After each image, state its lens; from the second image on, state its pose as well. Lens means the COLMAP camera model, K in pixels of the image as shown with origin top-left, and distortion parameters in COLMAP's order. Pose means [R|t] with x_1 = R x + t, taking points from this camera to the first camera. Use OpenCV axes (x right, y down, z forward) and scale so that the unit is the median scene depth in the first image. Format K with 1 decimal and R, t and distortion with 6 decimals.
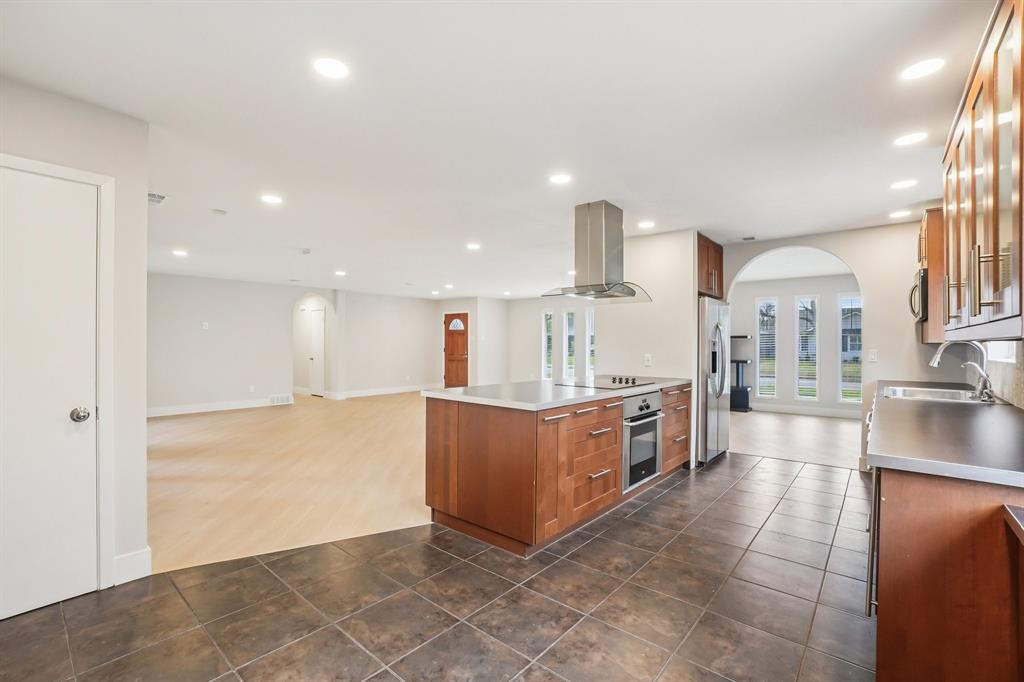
lens RADIAL K [[455.3, 0, 499.6], [0, 455.3, 342.1], [0, 0, 1]] dist [-0.027927, 0.000249]
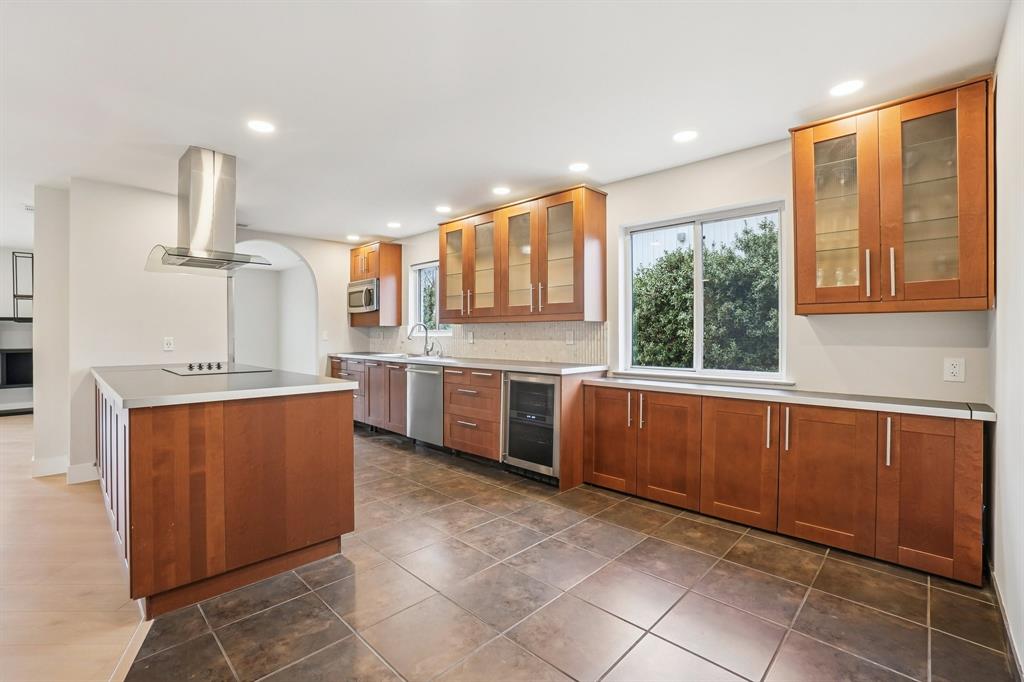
lens RADIAL K [[455.3, 0, 499.6], [0, 455.3, 342.1], [0, 0, 1]] dist [-0.027927, 0.000249]
pose [[0.063497, -0.020145, 0.997779, -0.521834], [-0.007364, 0.999760, 0.020654, 0.018609], [-0.997955, -0.008659, 0.063334, 0.394740]]
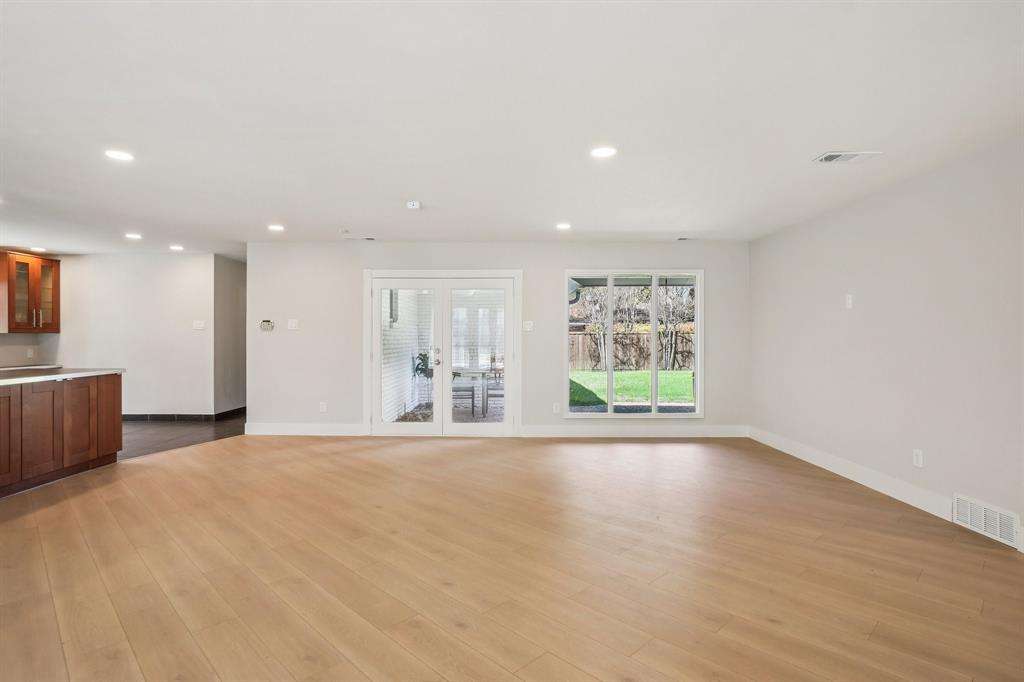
lens RADIAL K [[518.6, 0, 512.0], [0, 518.6, 341.0], [0, 0, 1]] dist [-0.026253, -0.001089]
pose [[-0.752252, -0.001524, -0.658873, -0.041008], [-0.003266, 0.999994, 0.001415, 0.009313], [0.658867, 0.003217, -0.752253, 2.235948]]
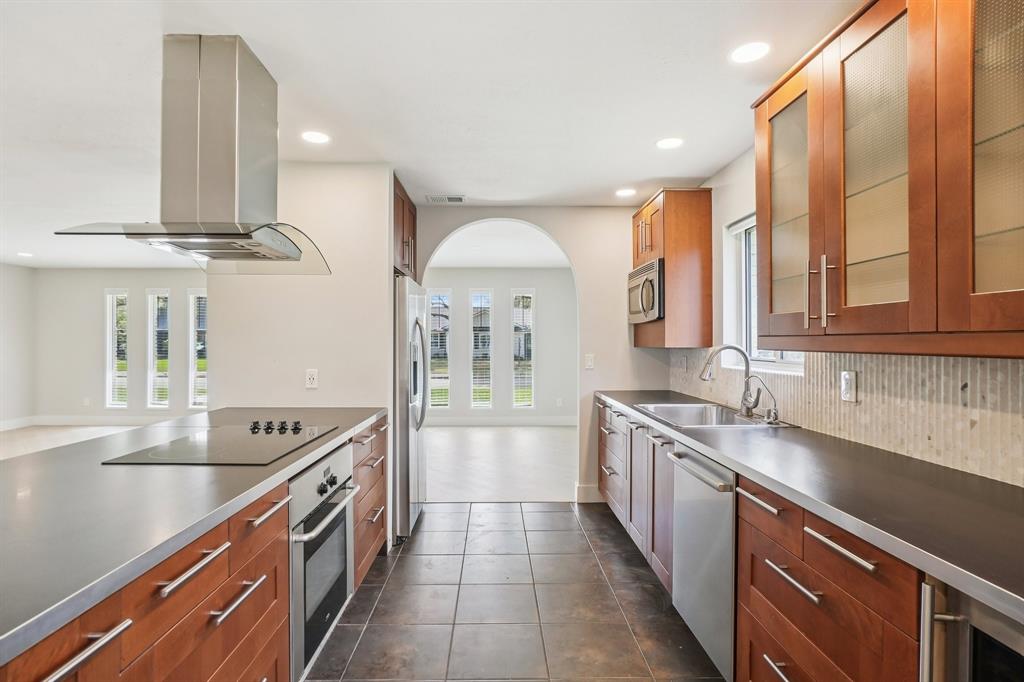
lens RADIAL K [[518.6, 0, 512.0], [0, 518.6, 341.0], [0, 0, 1]] dist [-0.026253, -0.001089]
pose [[0.729064, -0.004438, 0.684431, 0.073629], [0.001054, 0.999985, 0.005362, -0.014235], [-0.684444, -0.003188, 0.729058, 0.407067]]
